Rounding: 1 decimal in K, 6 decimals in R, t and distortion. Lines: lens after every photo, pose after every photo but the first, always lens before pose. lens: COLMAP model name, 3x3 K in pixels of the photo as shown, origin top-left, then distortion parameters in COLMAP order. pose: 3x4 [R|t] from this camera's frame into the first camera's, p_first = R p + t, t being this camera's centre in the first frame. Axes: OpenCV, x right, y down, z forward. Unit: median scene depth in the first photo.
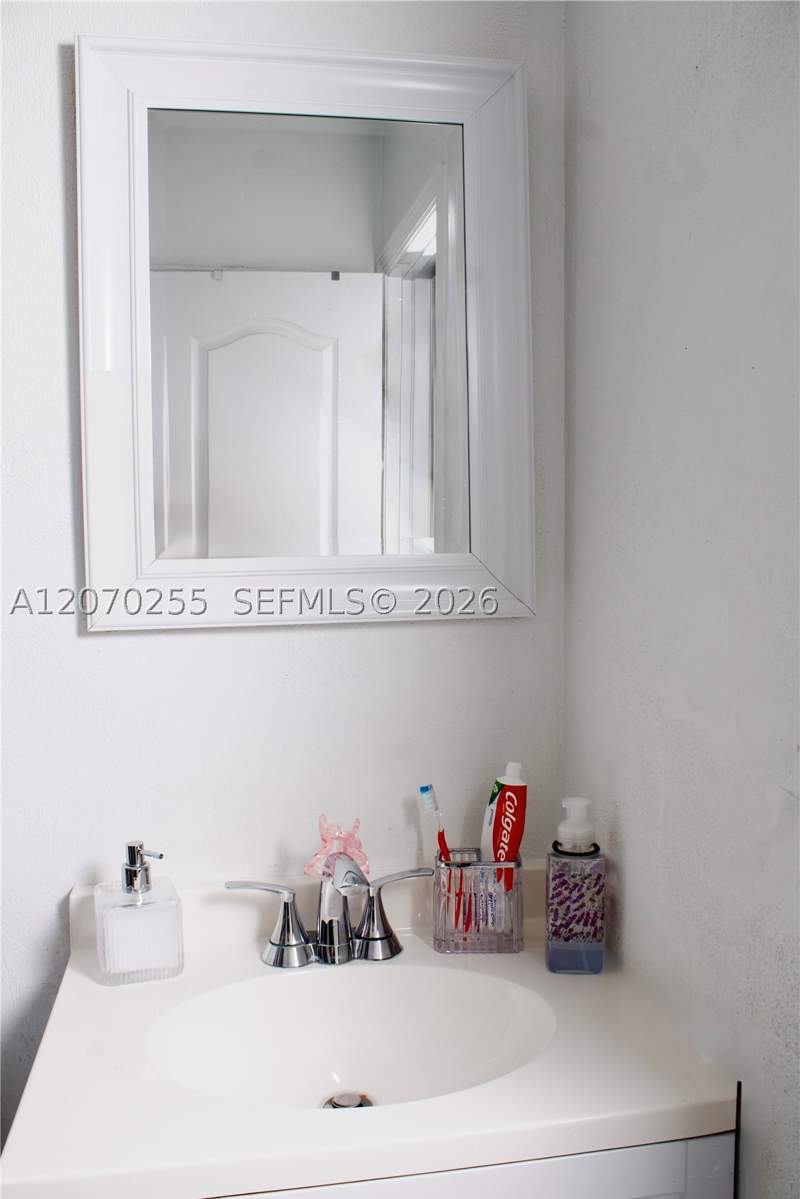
lens RADIAL K [[980.9, 0, 400.0], [0, 980.9, 599.5], [0, 0, 1]] dist [0.005954, 0.002042]
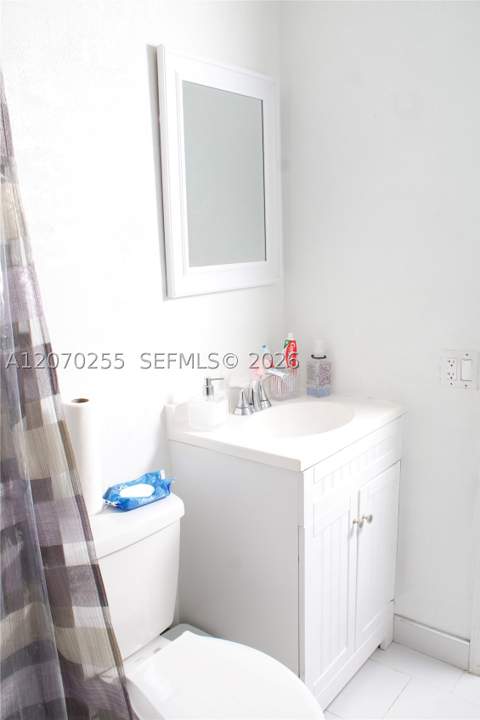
lens RADIAL K [[589.0, 0, 240.0], [0, 589.0, 360.0], [0, 0, 1]] dist [0.005954, 0.002042]
pose [[0.738563, -0.147397, 0.657875, -1.196859], [0.070150, 0.987313, 0.142453, -0.015461], [-0.670525, -0.059061, 0.739532, -0.210819]]
